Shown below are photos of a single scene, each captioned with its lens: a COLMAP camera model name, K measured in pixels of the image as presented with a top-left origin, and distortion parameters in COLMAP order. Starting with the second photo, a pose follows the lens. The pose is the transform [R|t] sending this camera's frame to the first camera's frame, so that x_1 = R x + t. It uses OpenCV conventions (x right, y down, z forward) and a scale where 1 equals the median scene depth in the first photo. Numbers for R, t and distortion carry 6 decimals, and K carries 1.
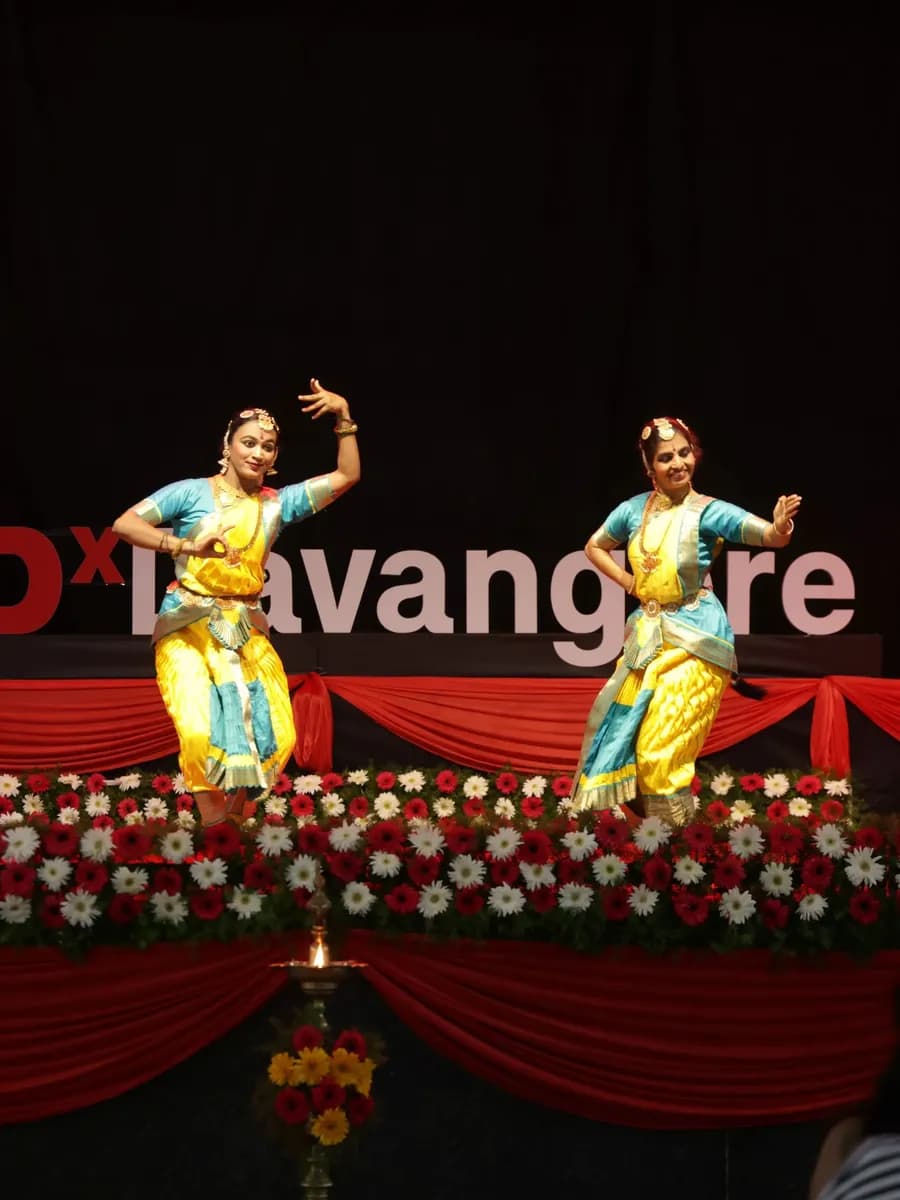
lens RADIAL K [[4765.9, 0, 397.8], [0, 4765.9, 599.4], [0, 0, 1]] dist [0.606641, -0.441935]
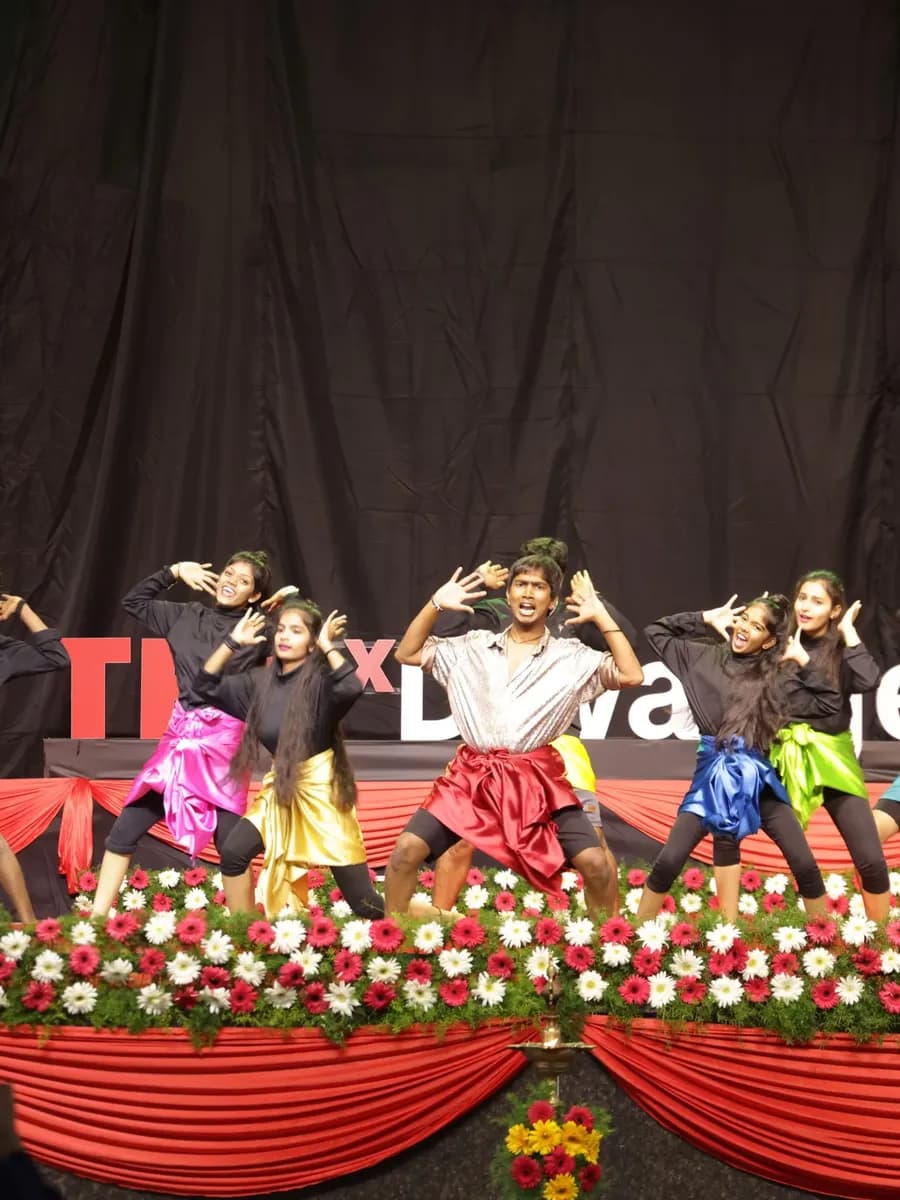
lens RADIAL K [[4775.0, 0, 489.1], [0, 4775.0, 601.1], [0, 0, 1]] dist [0.651800, 0.500203]
pose [[0.999074, 0.000375, -0.043032, 0.015852], [-0.001176, 0.999826, -0.018590, -0.005945], [0.043018, 0.018624, 0.998901, -0.111914]]
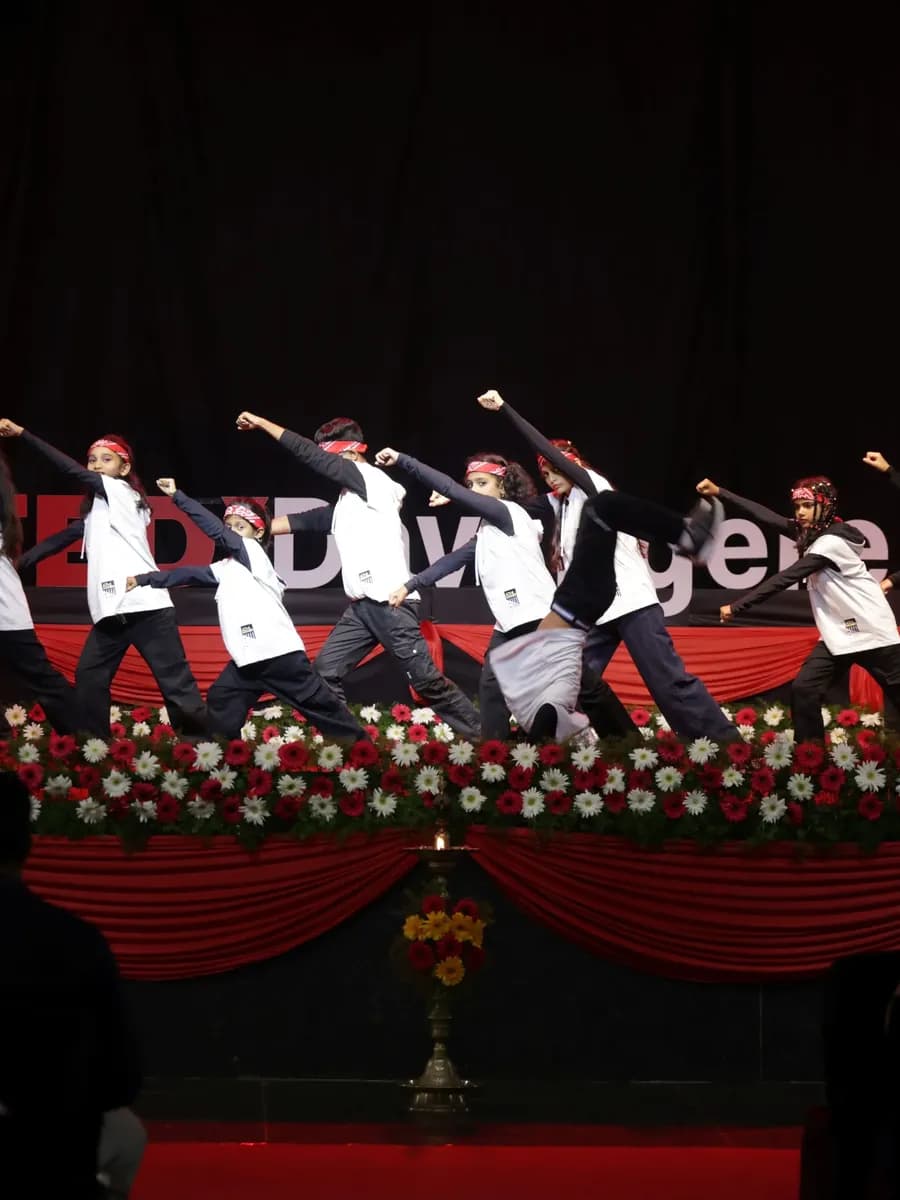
lens RADIAL K [[4765.9, 0, 397.8], [0, 4765.9, 599.4], [0, 0, 1]] dist [0.606641, -0.441935]
pose [[0.999809, 0.003305, -0.019272, -0.003464], [-0.003078, 0.999926, 0.011779, -0.005829], [0.019309, -0.011717, 0.999745, -0.271034]]
